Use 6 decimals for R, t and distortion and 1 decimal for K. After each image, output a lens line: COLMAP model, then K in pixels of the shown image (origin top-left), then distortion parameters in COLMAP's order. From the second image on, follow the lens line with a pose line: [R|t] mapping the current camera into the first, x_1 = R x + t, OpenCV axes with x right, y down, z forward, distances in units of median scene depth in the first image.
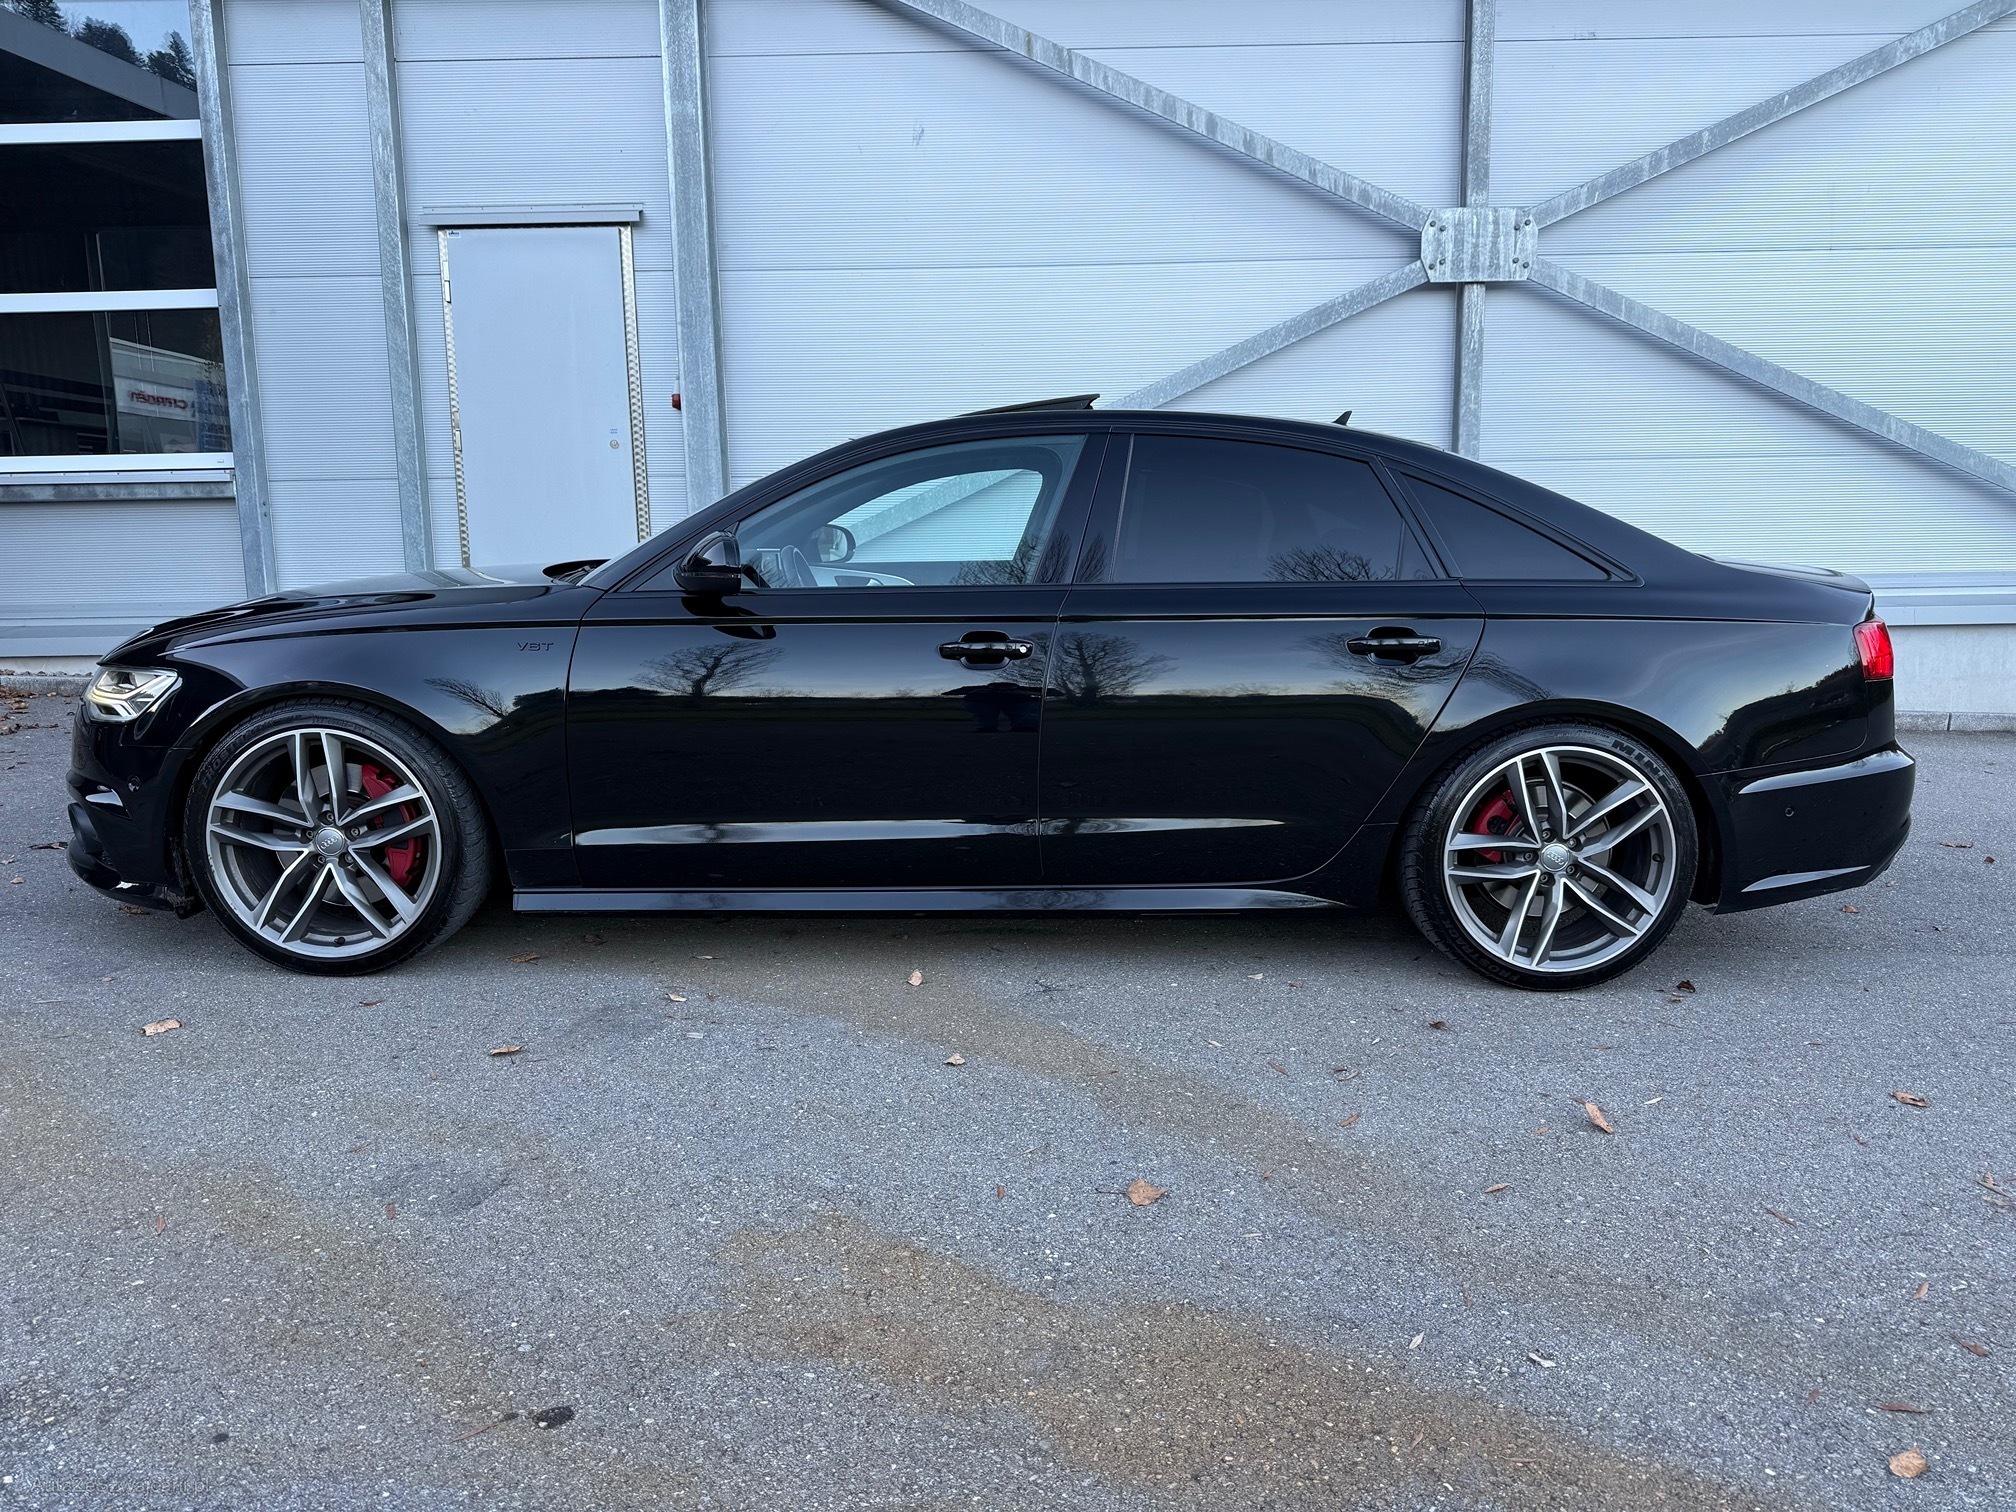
lens RADIAL K [[1447.8, 0, 1004.3], [0, 1447.8, 759.4], [0, 0, 1]] dist [0.019239, -0.032045]
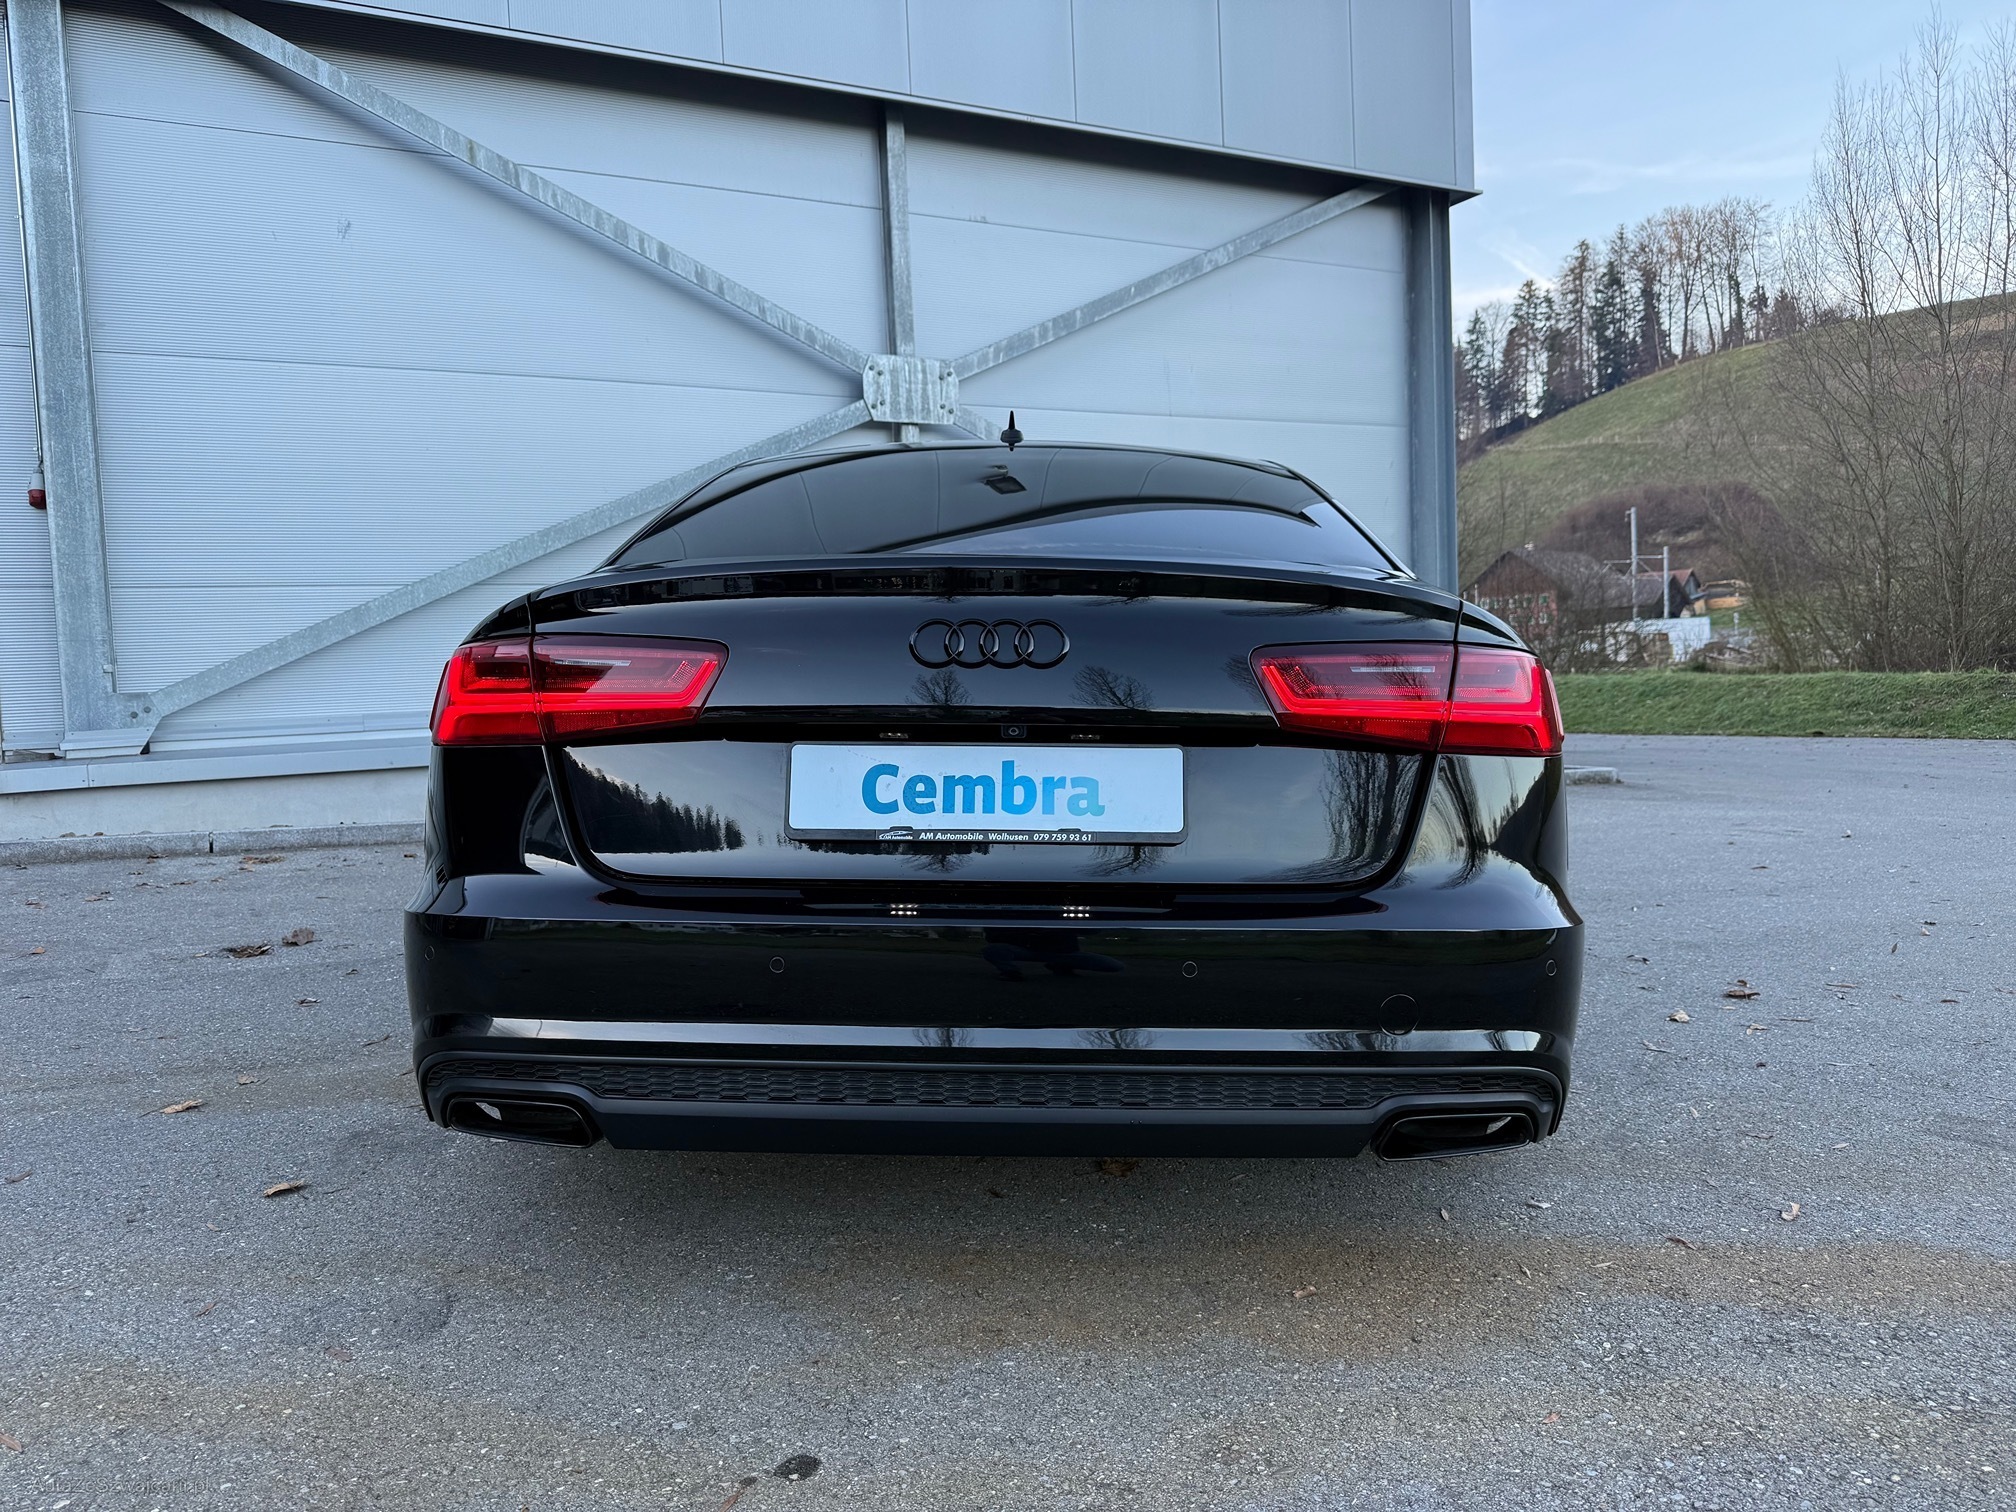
lens RADIAL K [[1447.8, 0, 1007.4], [0, 1447.8, 786.8], [0, 0, 1]] dist [0.019239, -0.032045]
pose [[0.877726, -0.054228, 0.476084, -0.149711], [0.100988, 0.992193, -0.073169, 0.032203], [-0.468400, 0.112301, 0.876350, 0.035779]]
